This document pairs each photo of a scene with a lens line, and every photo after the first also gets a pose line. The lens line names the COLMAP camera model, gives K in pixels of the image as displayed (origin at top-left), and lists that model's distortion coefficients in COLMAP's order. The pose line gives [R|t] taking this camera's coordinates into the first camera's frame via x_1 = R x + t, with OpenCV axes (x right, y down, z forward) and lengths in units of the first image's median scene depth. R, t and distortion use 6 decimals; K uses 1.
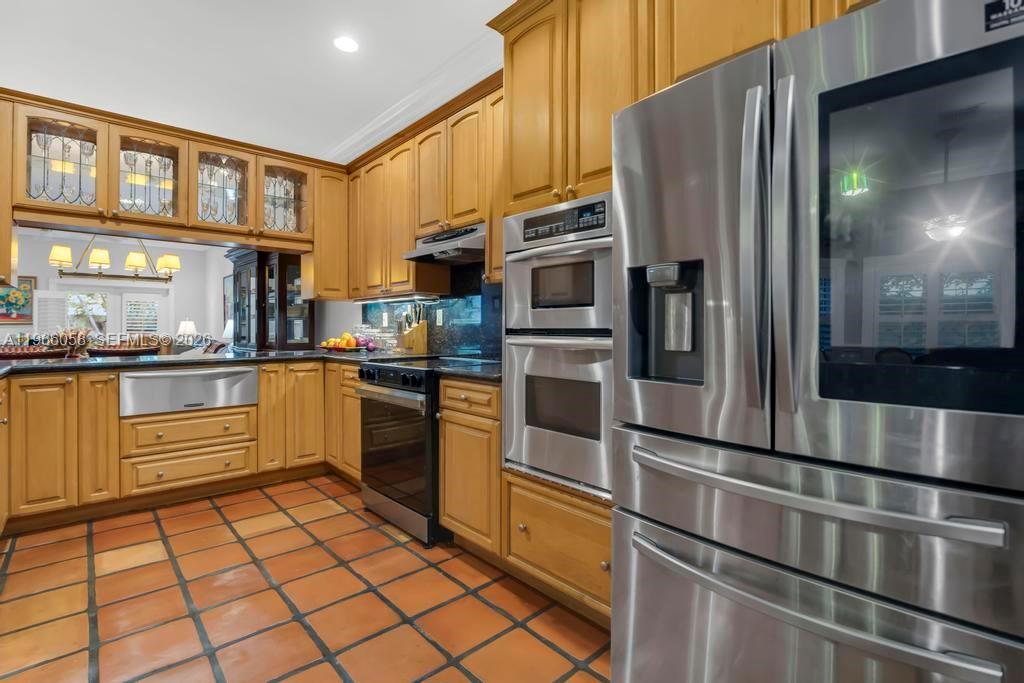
lens RADIAL K [[474.4, 0, 517.0], [0, 474.4, 333.1], [0, 0, 1]] dist [-0.019702, -0.000028]
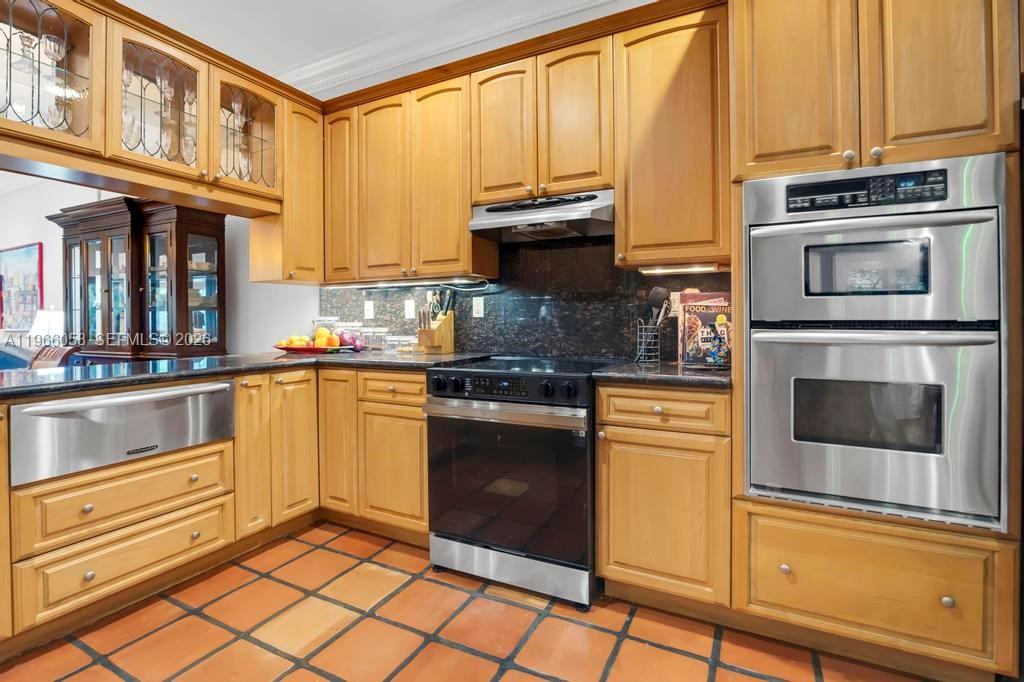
lens RADIAL K [[454.1, 0, 384.6], [0, 454.1, 322.5], [0, 0, 1]] dist [-0.016132, 0.000116]
pose [[0.941036, -0.008345, 0.338205, -0.613995], [0.009362, 0.999955, -0.001376, -0.008141], [-0.338178, 0.004461, 0.941072, 0.358204]]
